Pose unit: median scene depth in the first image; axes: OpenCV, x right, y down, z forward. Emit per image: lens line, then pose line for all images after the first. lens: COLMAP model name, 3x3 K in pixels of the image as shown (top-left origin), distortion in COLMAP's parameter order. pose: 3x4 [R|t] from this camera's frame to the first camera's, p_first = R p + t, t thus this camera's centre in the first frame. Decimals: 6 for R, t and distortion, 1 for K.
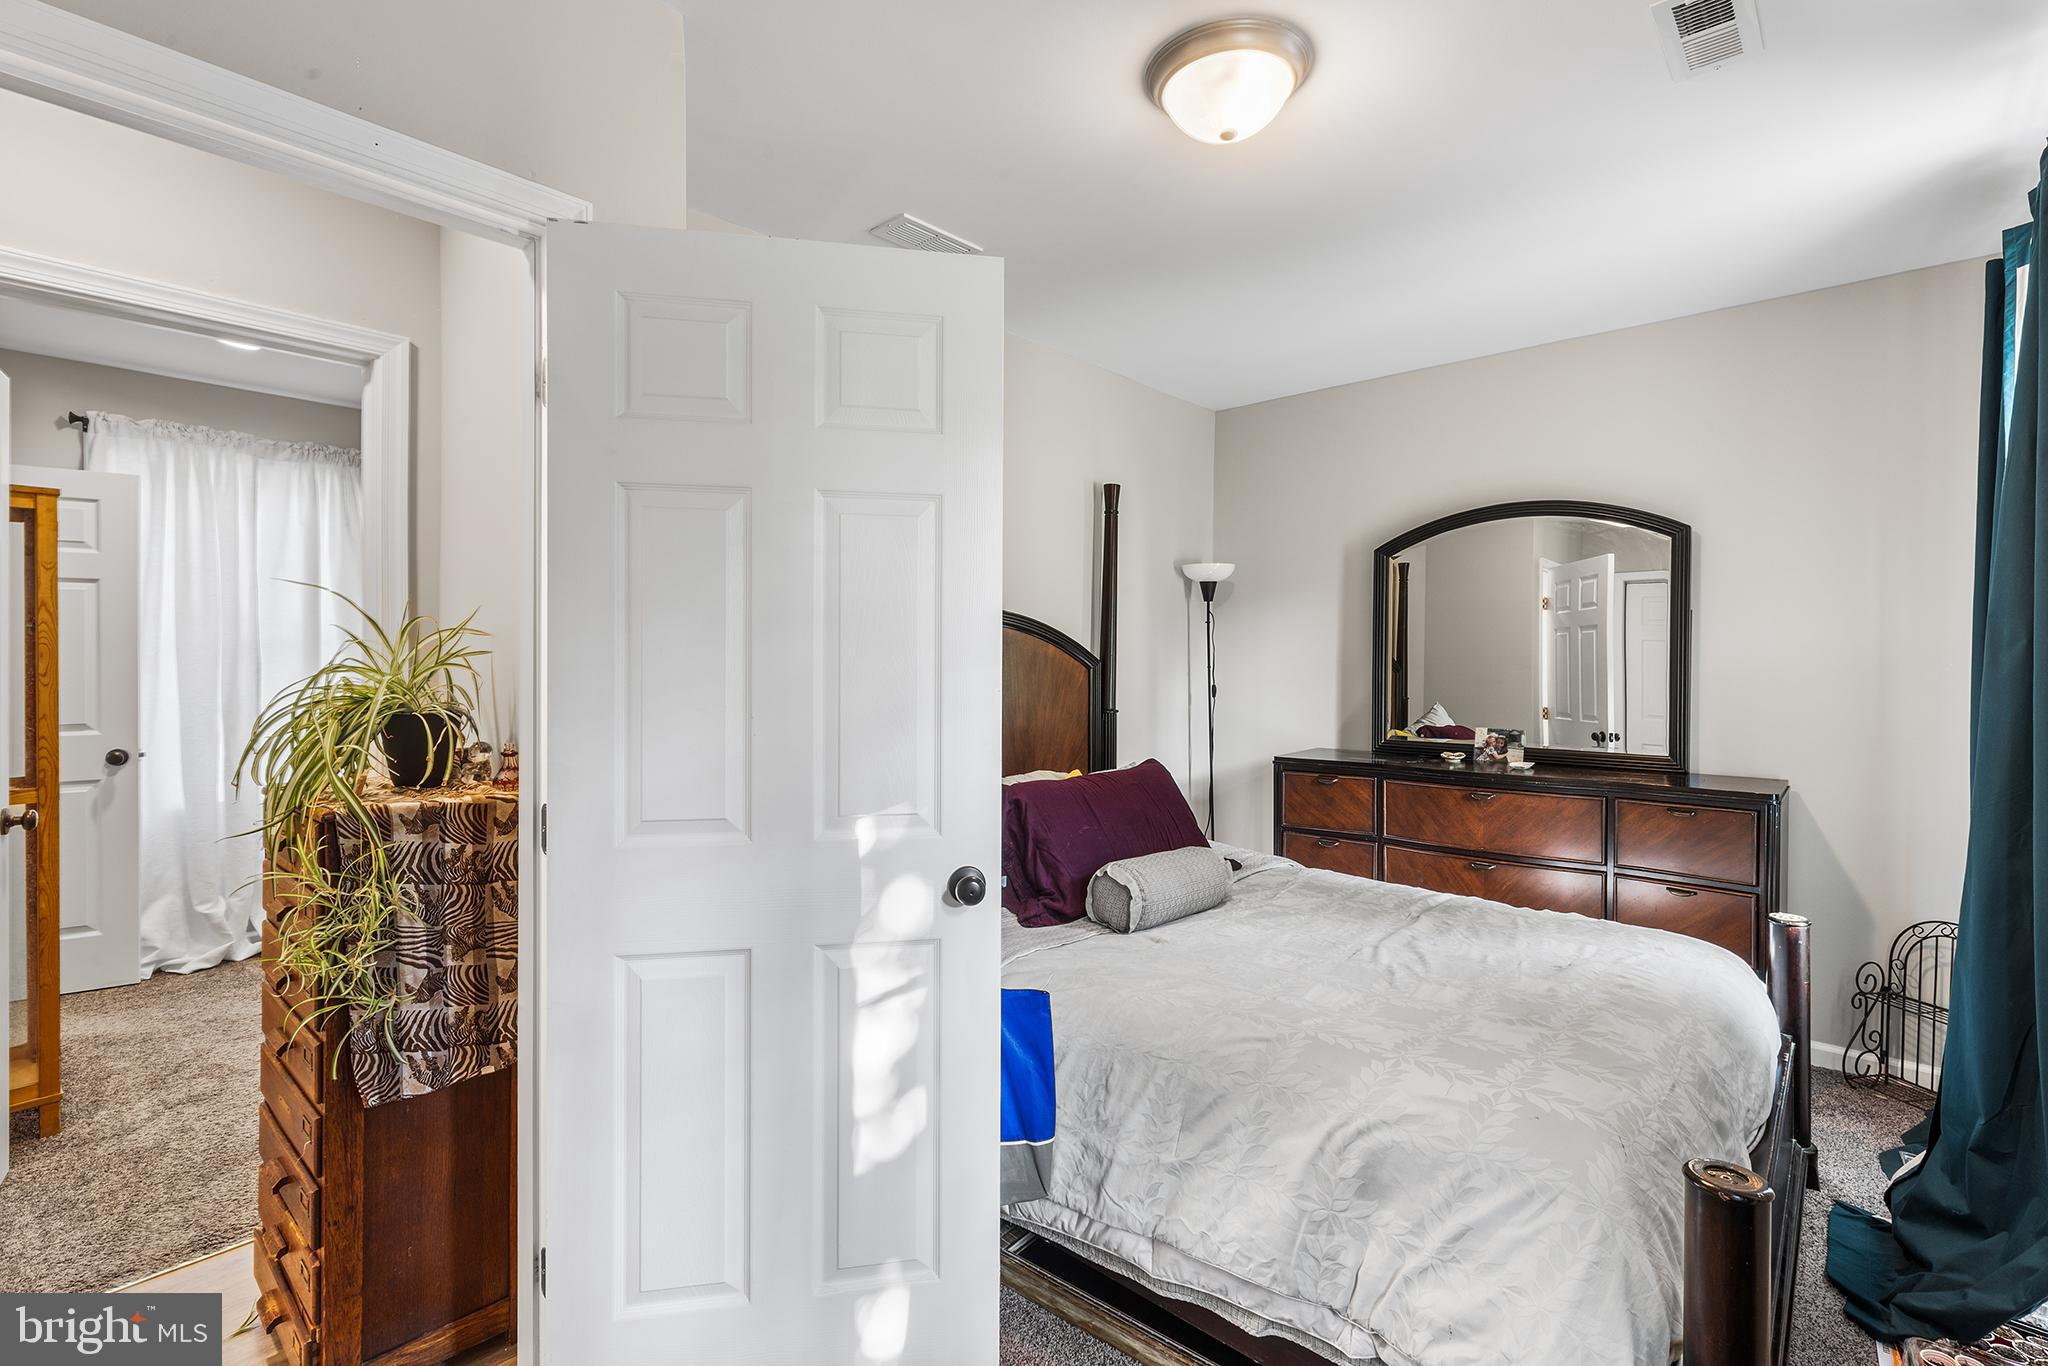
lens RADIAL K [[937.5, 0, 1024.7], [0, 937.5, 680.5], [0, 0, 1]] dist [-0.004059, -0.001016]
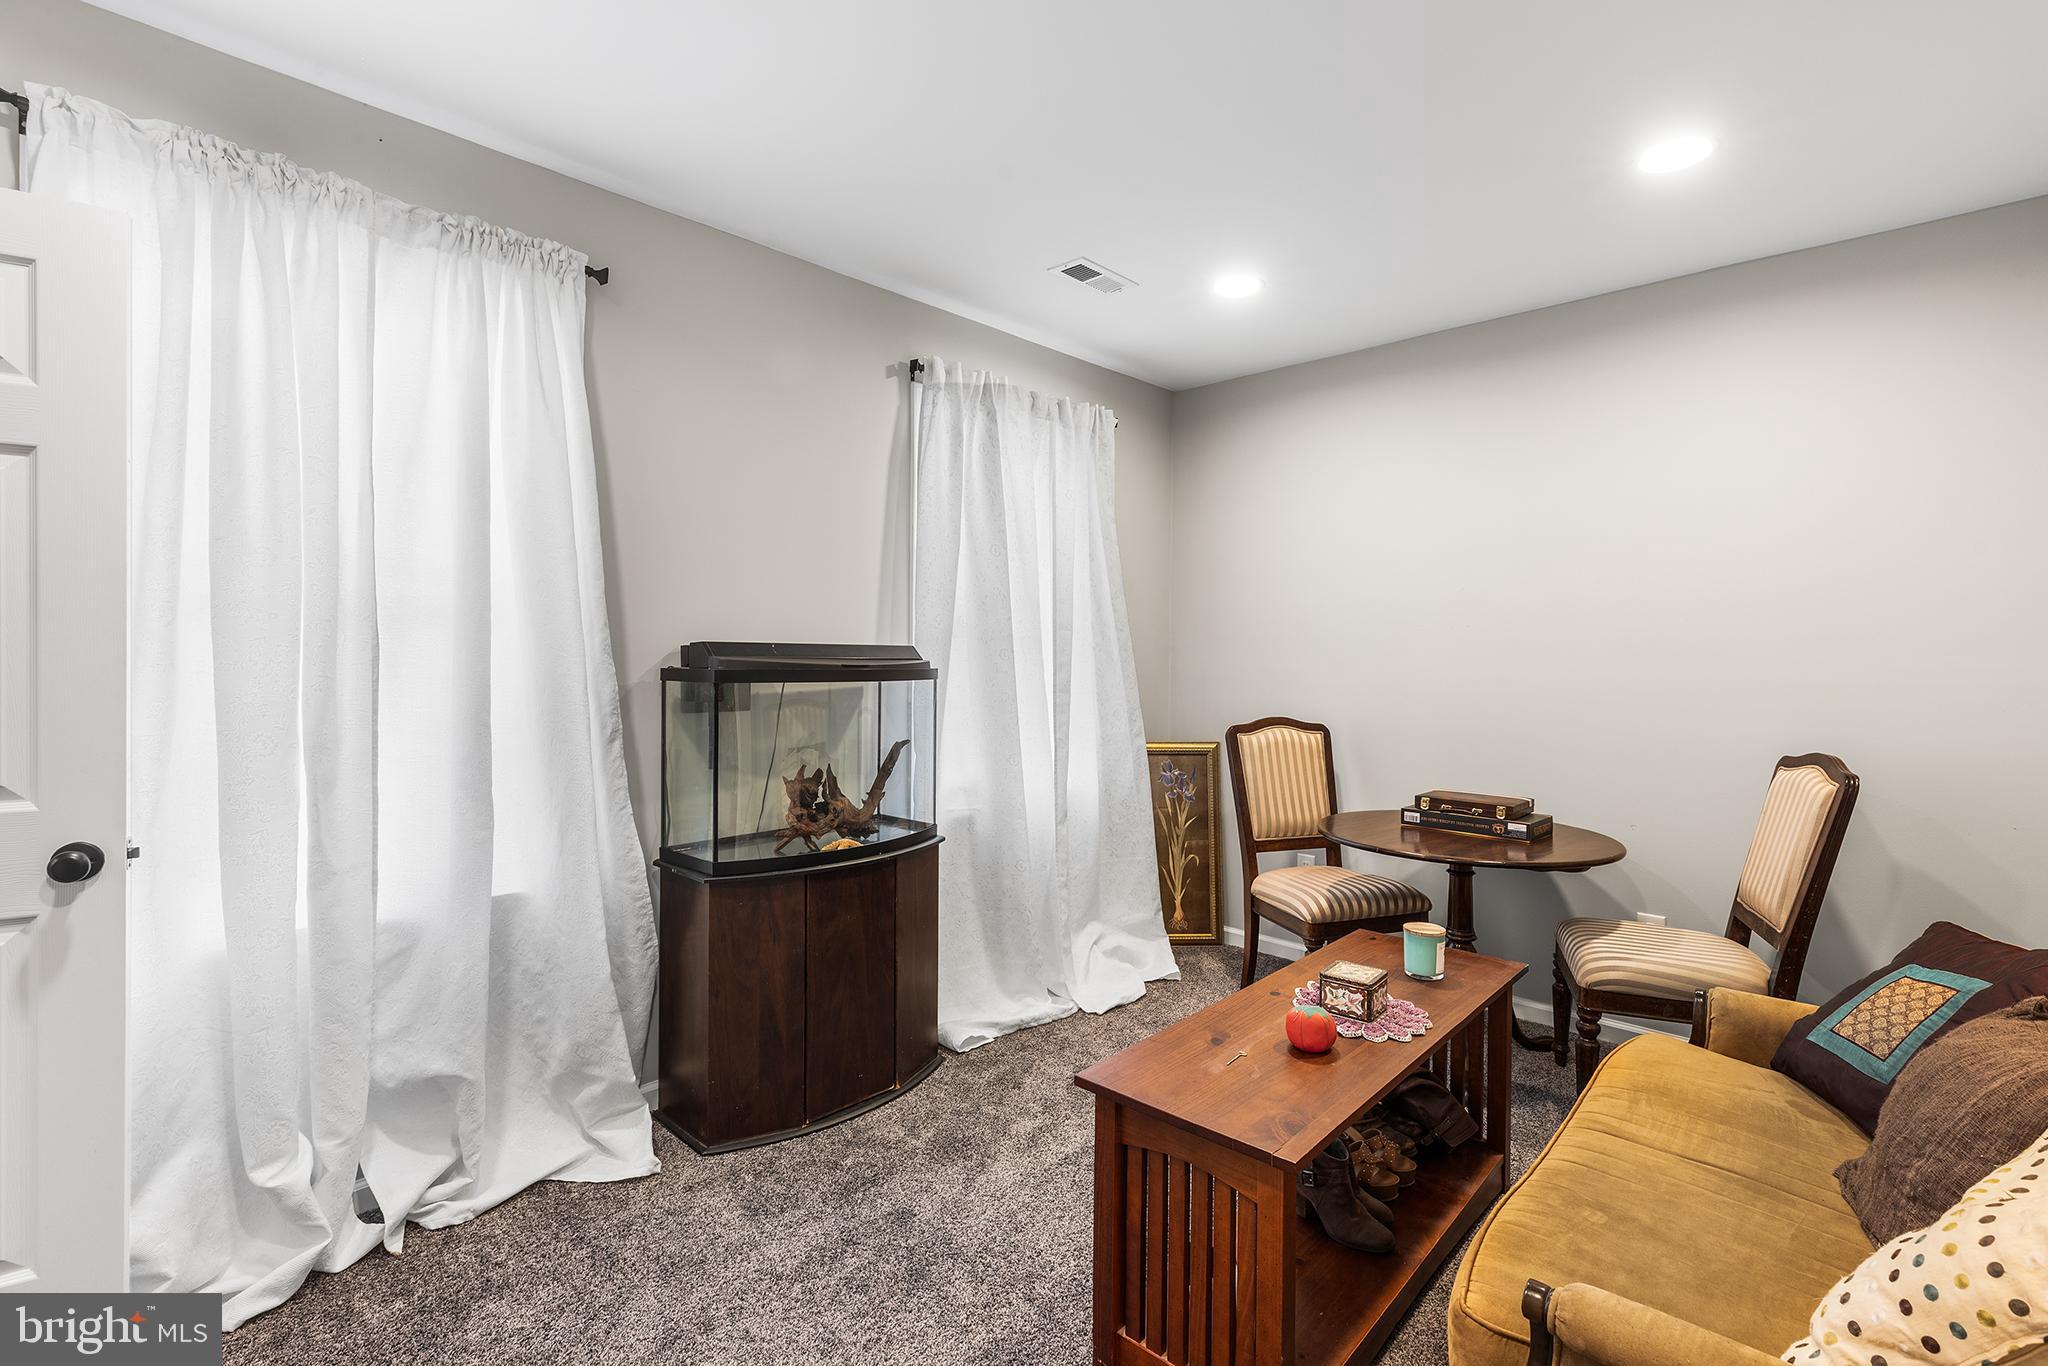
lens RADIAL K [[937.5, 0, 1023.4], [0, 937.5, 674.3], [0, 0, 1]] dist [-0.004059, -0.001016]
pose [[0.999266, 0.007167, -0.037641, -0.486023], [-0.007166, 0.999974, 0.000178, -0.007268], [0.037641, 0.000092, 0.999291, 0.548281]]
